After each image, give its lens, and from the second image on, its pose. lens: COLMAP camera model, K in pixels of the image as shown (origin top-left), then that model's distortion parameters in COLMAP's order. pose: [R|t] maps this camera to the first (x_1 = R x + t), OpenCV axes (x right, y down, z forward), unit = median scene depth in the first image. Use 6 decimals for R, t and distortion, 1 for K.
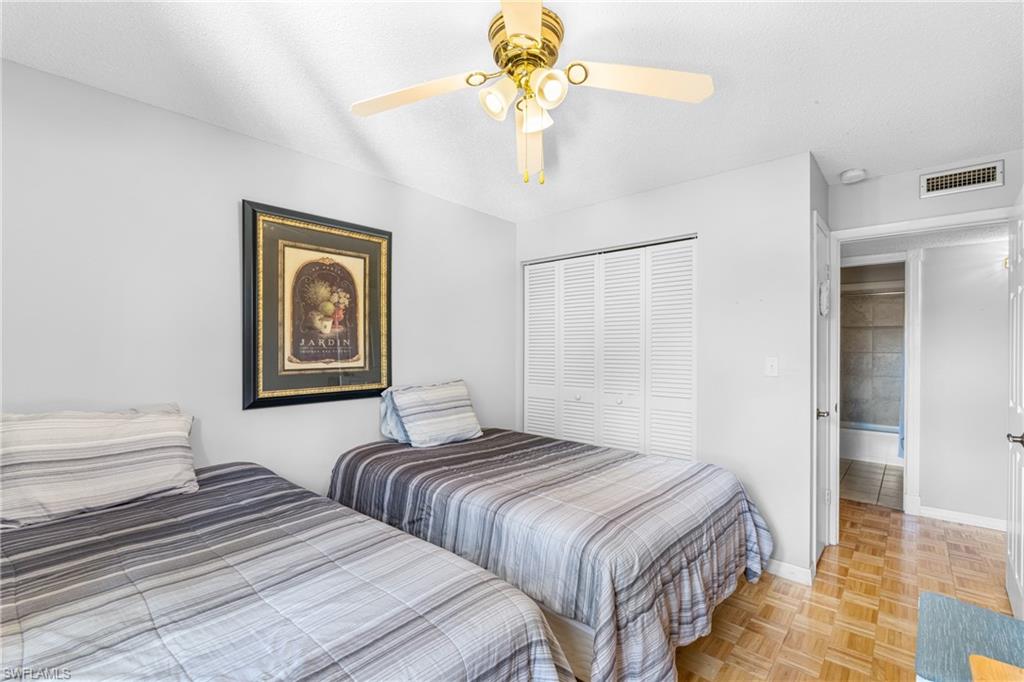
lens RADIAL K [[453.8, 0, 505.0], [0, 453.8, 345.3], [0, 0, 1]] dist [0.000490, -0.000031]
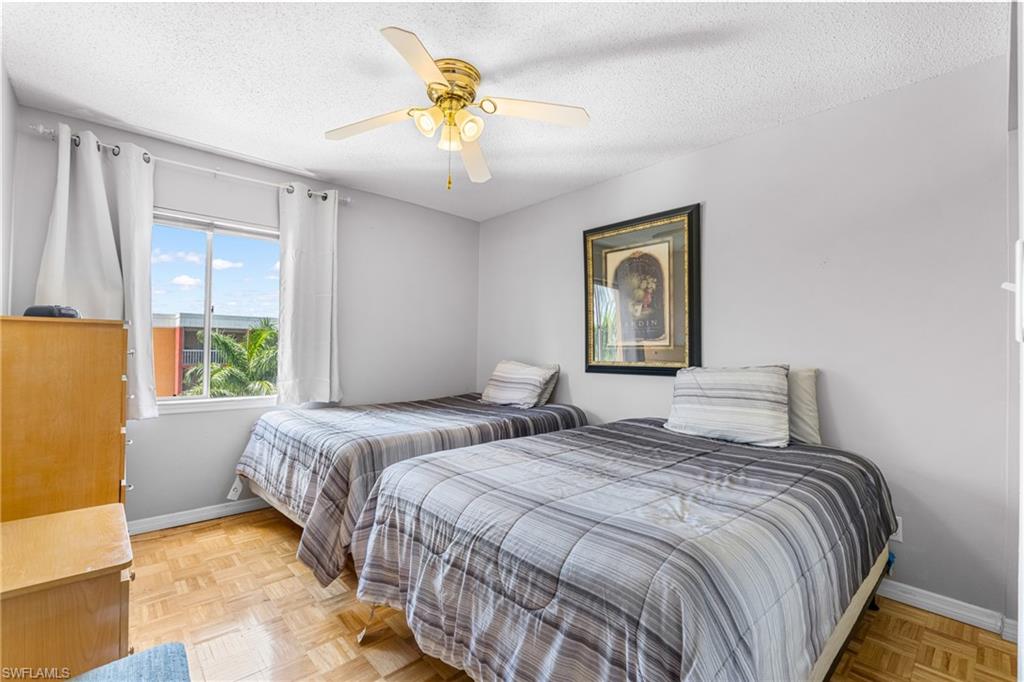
lens RADIAL K [[457.1, 0, 512.0], [0, 457.1, 341.0], [0, 0, 1]] dist [-0.000302, -0.000085]
pose [[-0.086959, -0.021357, -0.995983, 0.795193], [-0.001547, 0.999772, -0.021304, 0.062723], [0.996211, -0.000311, -0.086972, 0.766310]]
